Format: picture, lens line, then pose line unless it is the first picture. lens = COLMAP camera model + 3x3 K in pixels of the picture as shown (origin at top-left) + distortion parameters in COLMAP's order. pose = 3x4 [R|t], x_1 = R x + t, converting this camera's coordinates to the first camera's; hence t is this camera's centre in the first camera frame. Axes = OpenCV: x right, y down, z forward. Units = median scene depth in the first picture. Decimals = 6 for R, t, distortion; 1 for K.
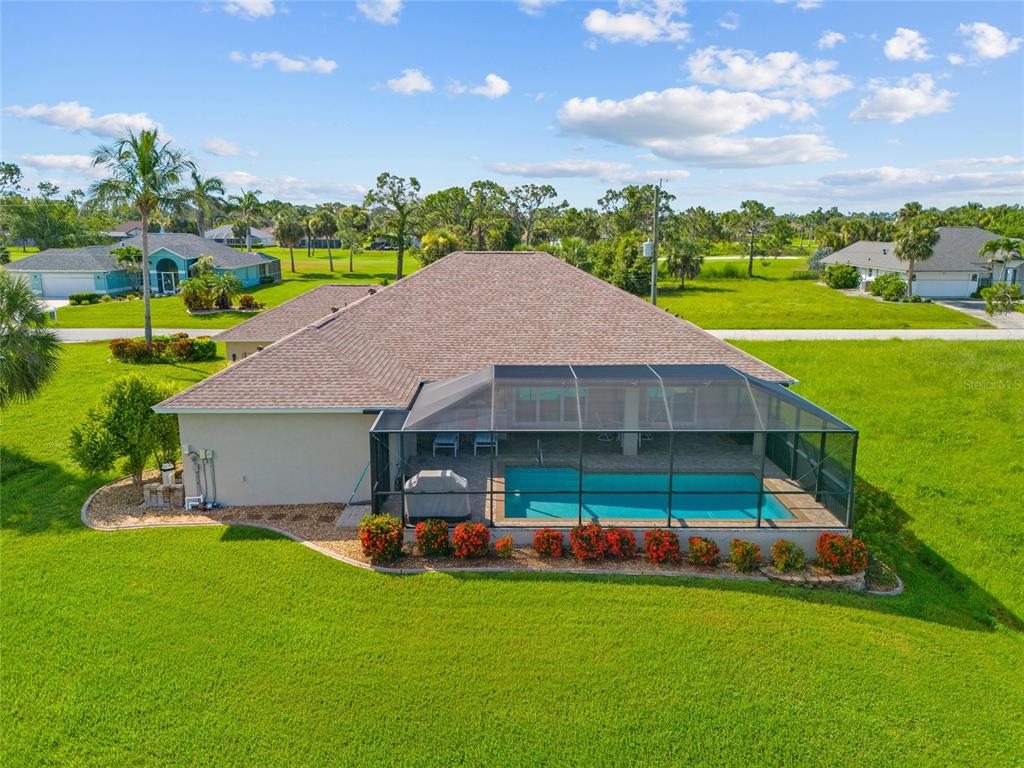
lens RADIAL K [[763.4, 0, 509.8], [0, 763.4, 393.6], [0, 0, 1]] dist [0.082862, -0.078319]
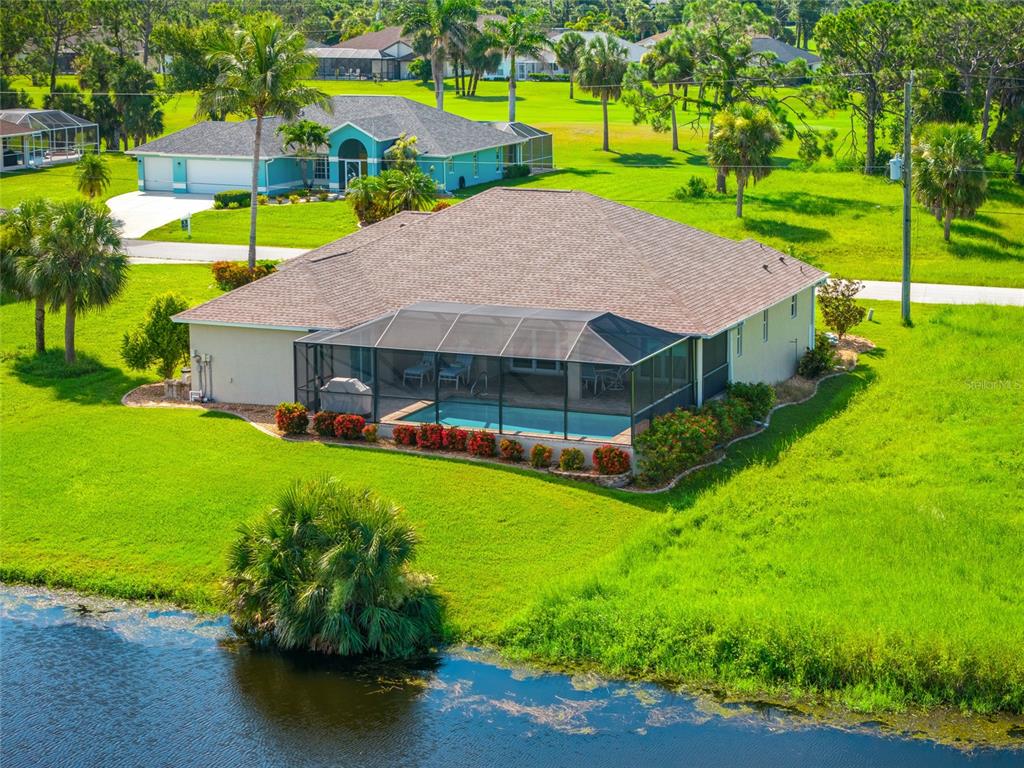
lens RADIAL K [[2096.4, 0, 512.0], [0, 2096.4, 384.0], [0, 0, 1]] dist [-0.020663, -0.072506]
pose [[0.911032, 0.073179, -0.405790, 0.435049], [-0.082884, 0.996539, -0.006371, 0.030415], [0.403920, 0.039437, 0.913944, -0.575773]]
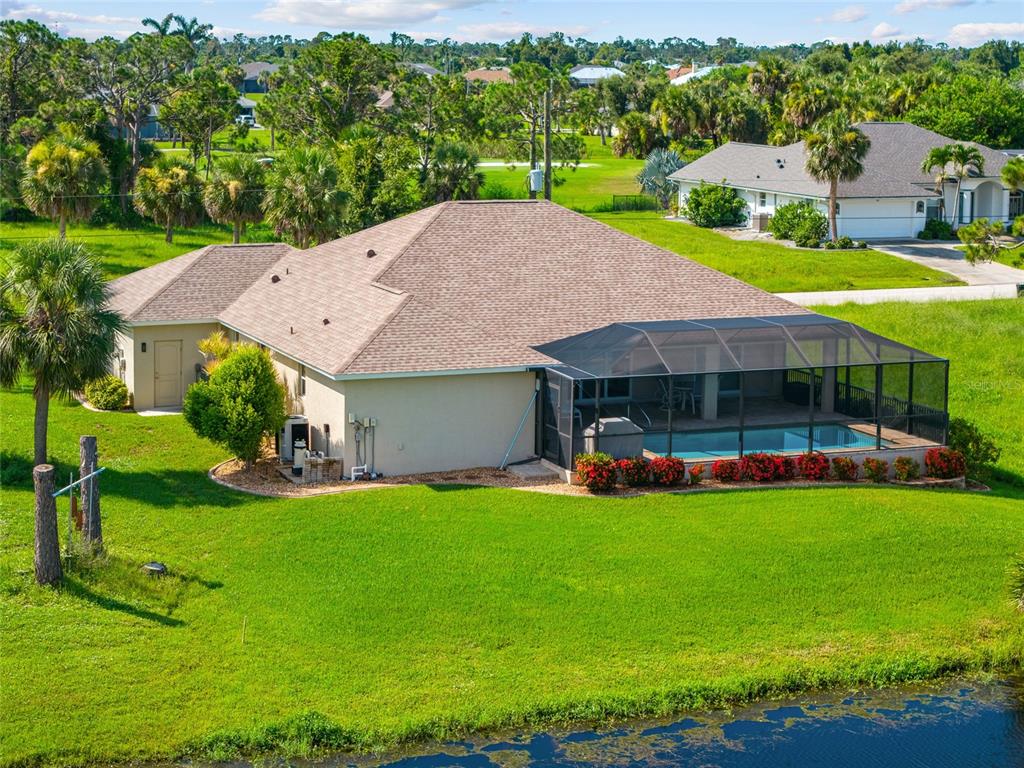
lens RADIAL K [[2117.8, 0, 402.2], [0, 2117.8, 383.4], [0, 0, 1]] dist [-0.010152, 0.262623]
pose [[0.943313, -0.047775, 0.328449, -0.372731], [0.067670, 0.996484, -0.049404, 0.049600], [-0.324934, 0.068829, 0.943229, -0.473436]]
